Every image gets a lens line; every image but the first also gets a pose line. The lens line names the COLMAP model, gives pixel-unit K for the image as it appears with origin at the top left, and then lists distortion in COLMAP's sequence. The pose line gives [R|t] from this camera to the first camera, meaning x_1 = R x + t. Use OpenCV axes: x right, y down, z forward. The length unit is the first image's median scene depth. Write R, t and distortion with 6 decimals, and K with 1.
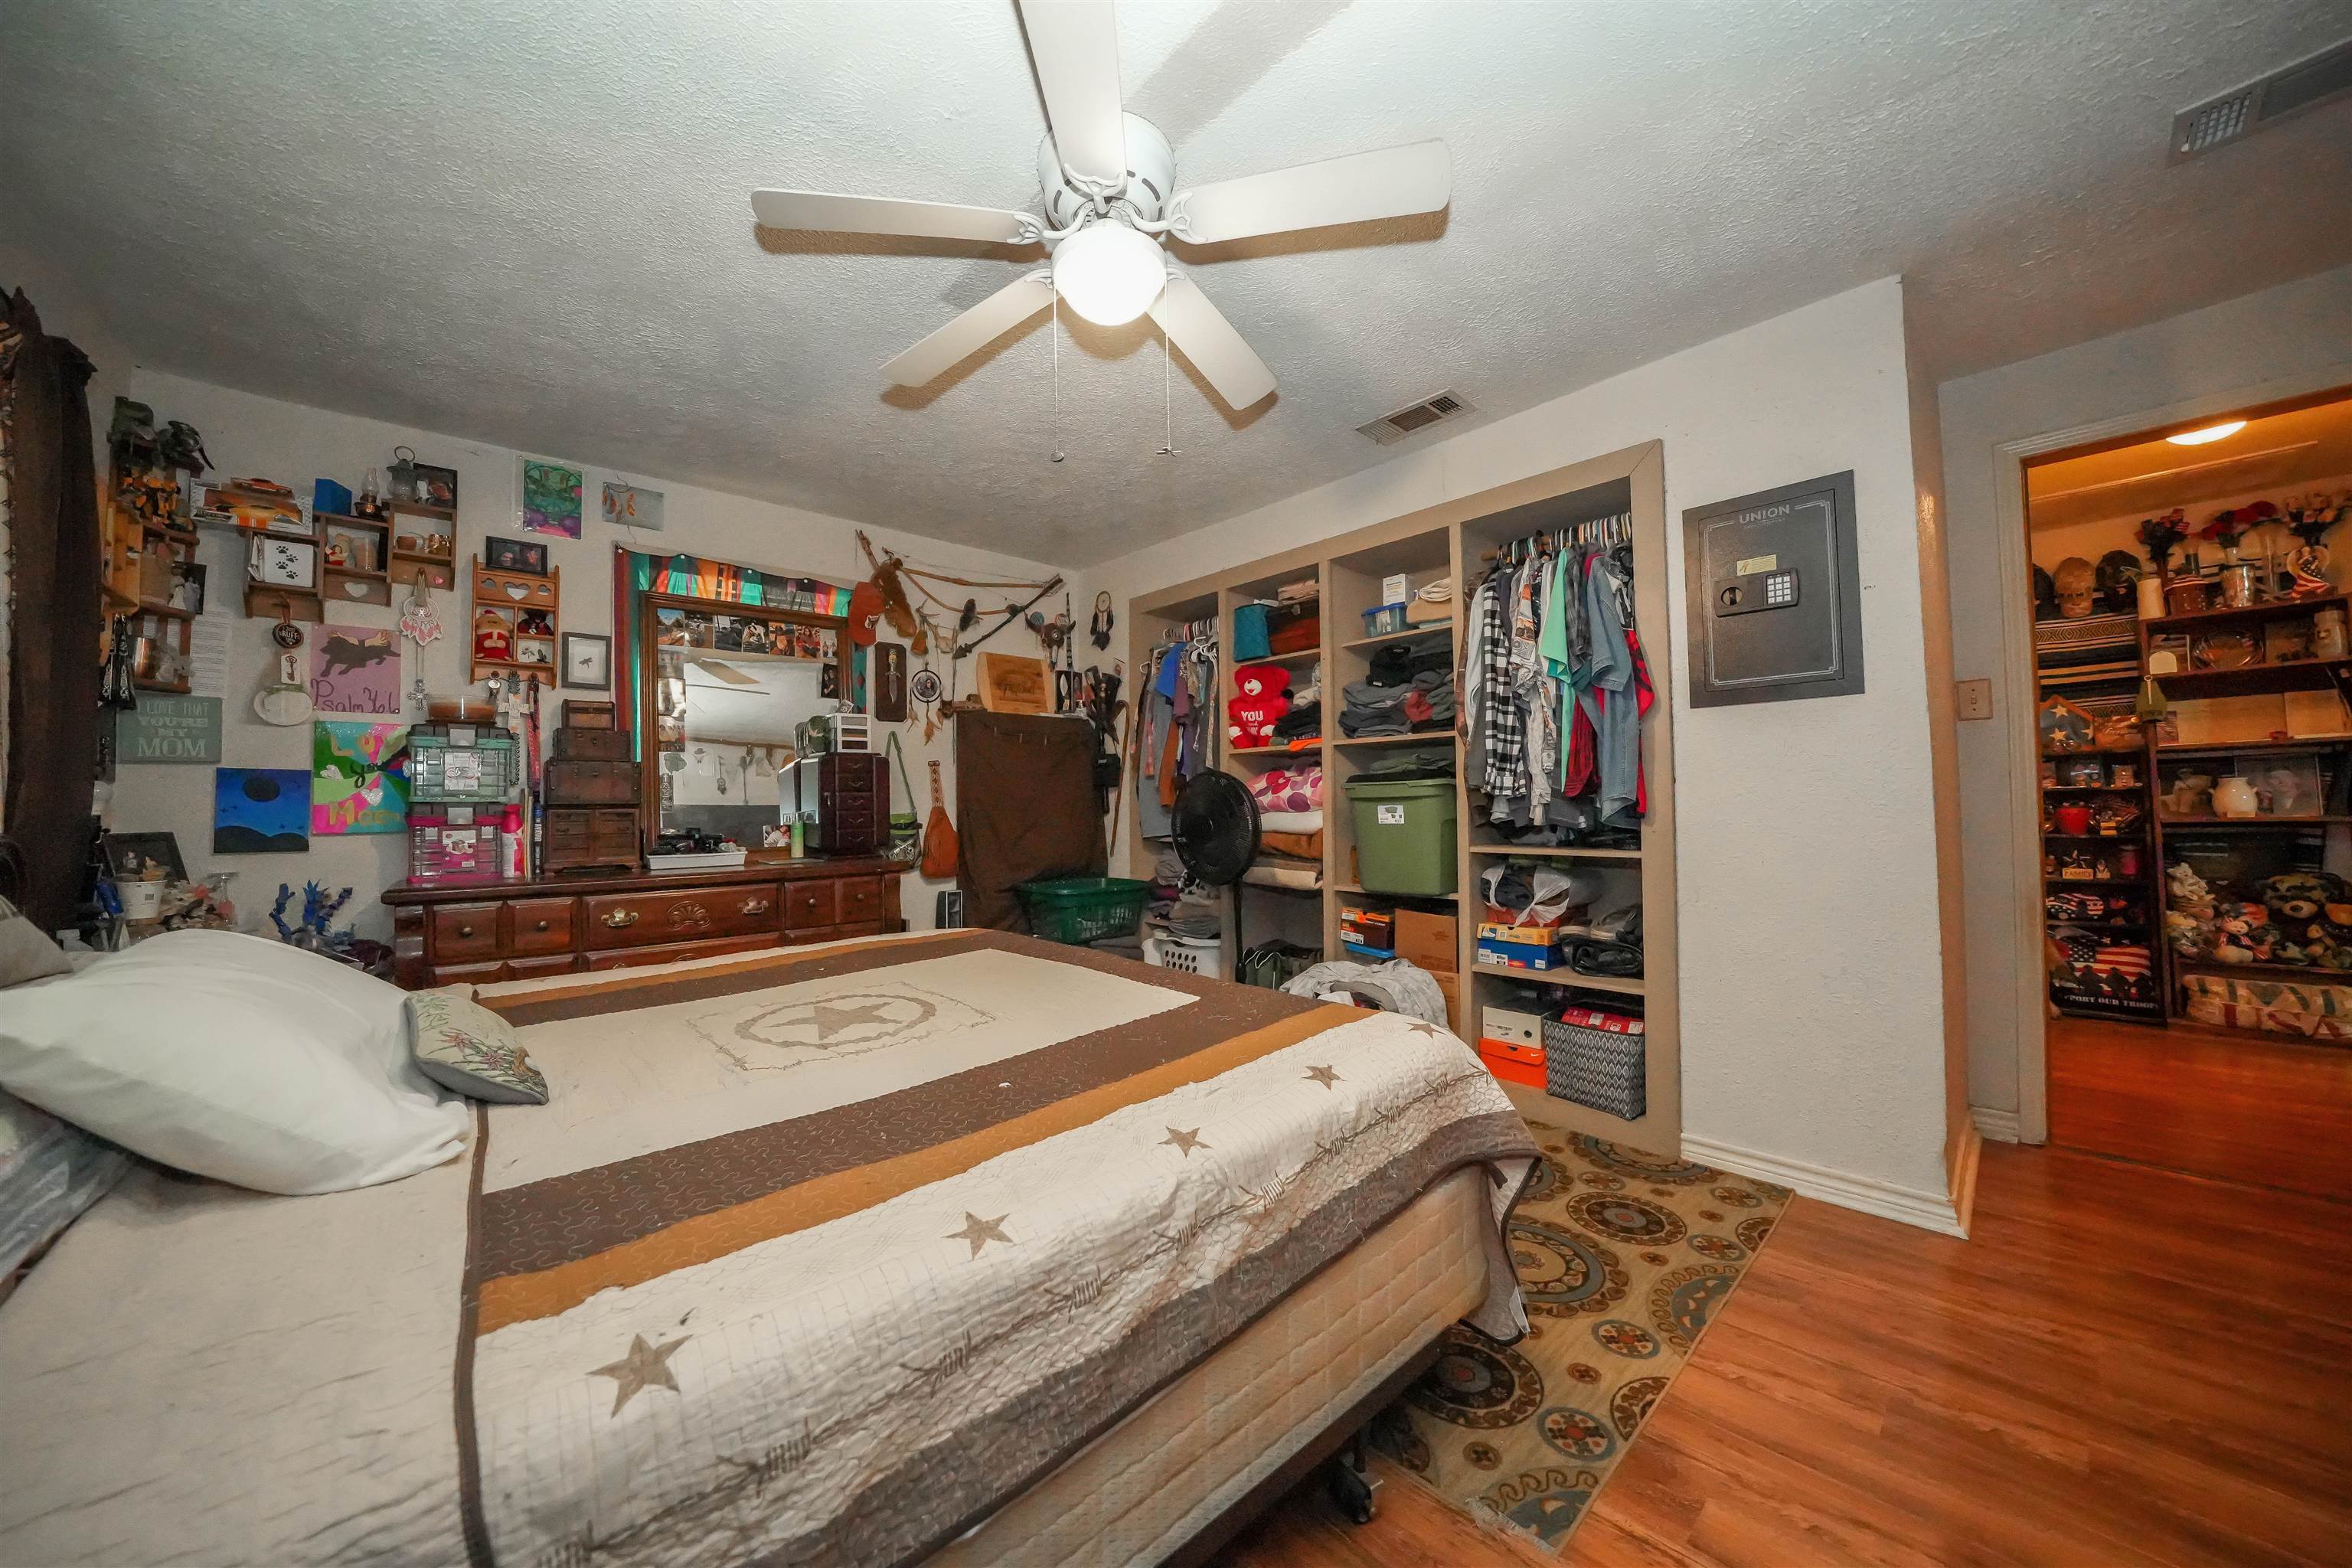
lens RADIAL K [[809.1, 0, 1166.7], [0, 809.1, 785.4], [0, 0, 1]] dist [-0.026058, 0.003355]
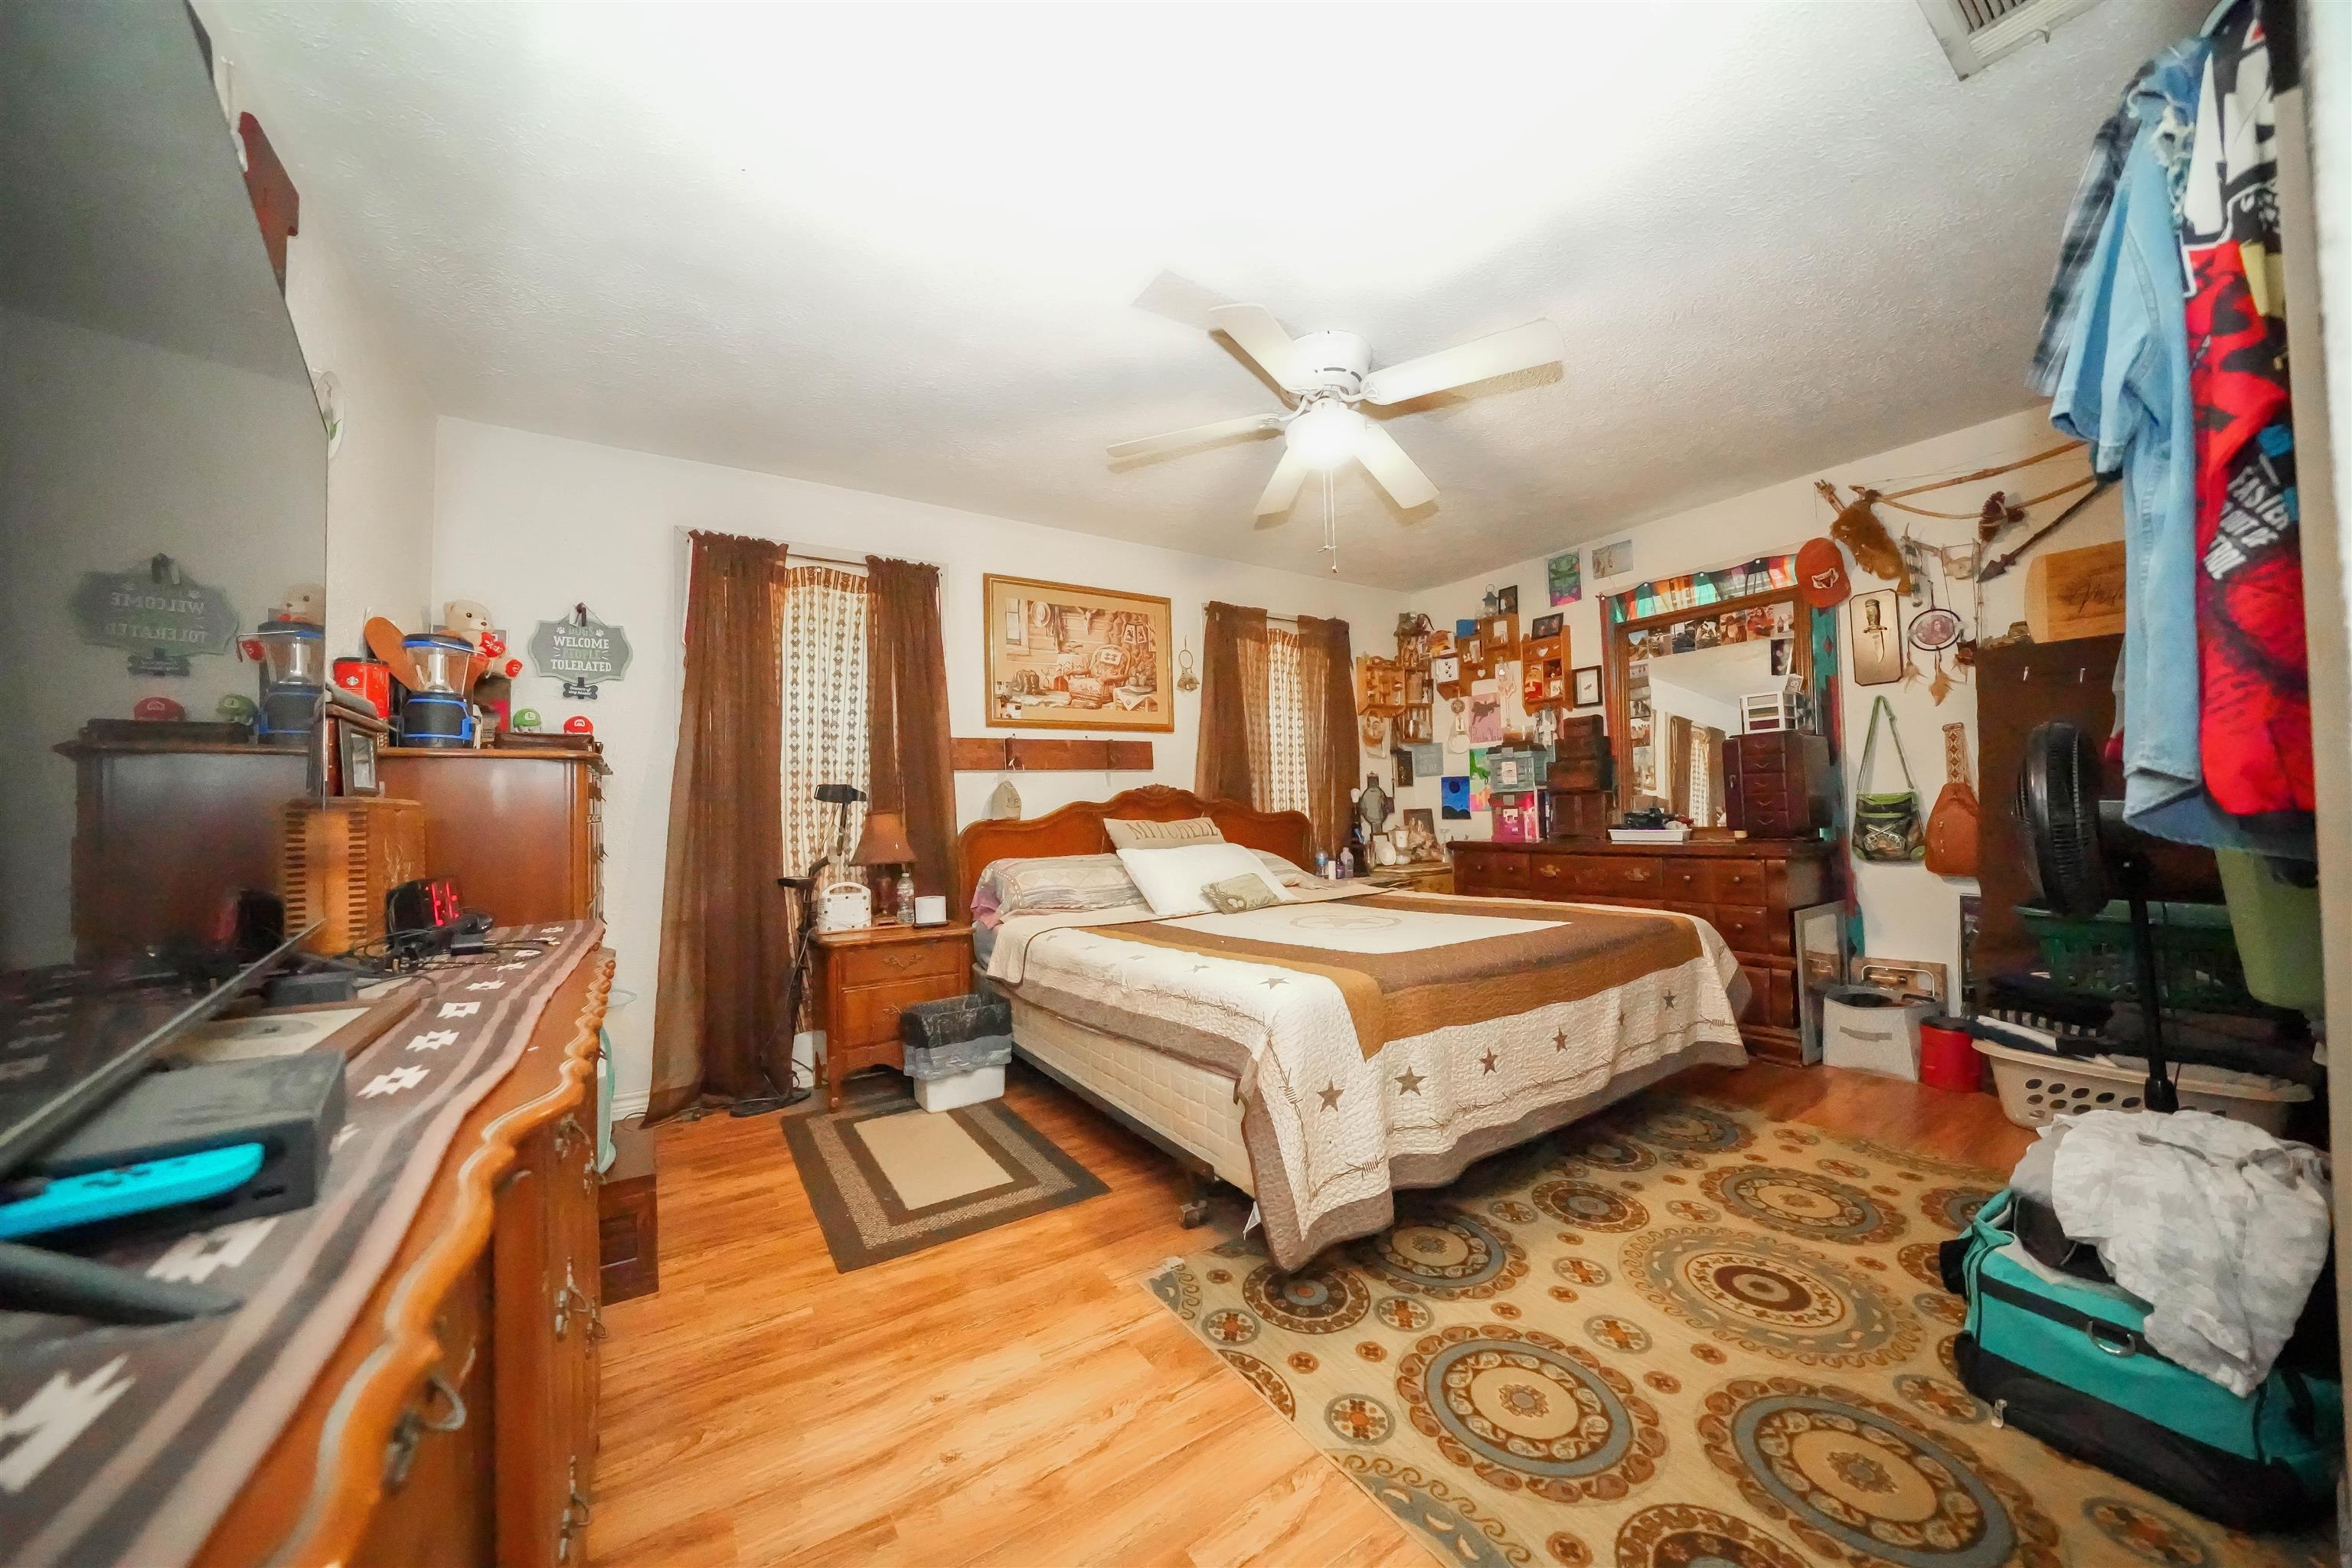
lens RADIAL K [[809.1, 0, 1166.7], [0, 809.1, 785.4], [0, 0, 1]] dist [-0.026058, 0.003355]
pose [[-0.163446, -0.015446, -0.986431, 0.756065], [0.052677, 0.998314, -0.024361, 0.009685], [0.985145, -0.055944, -0.162357, 0.497606]]
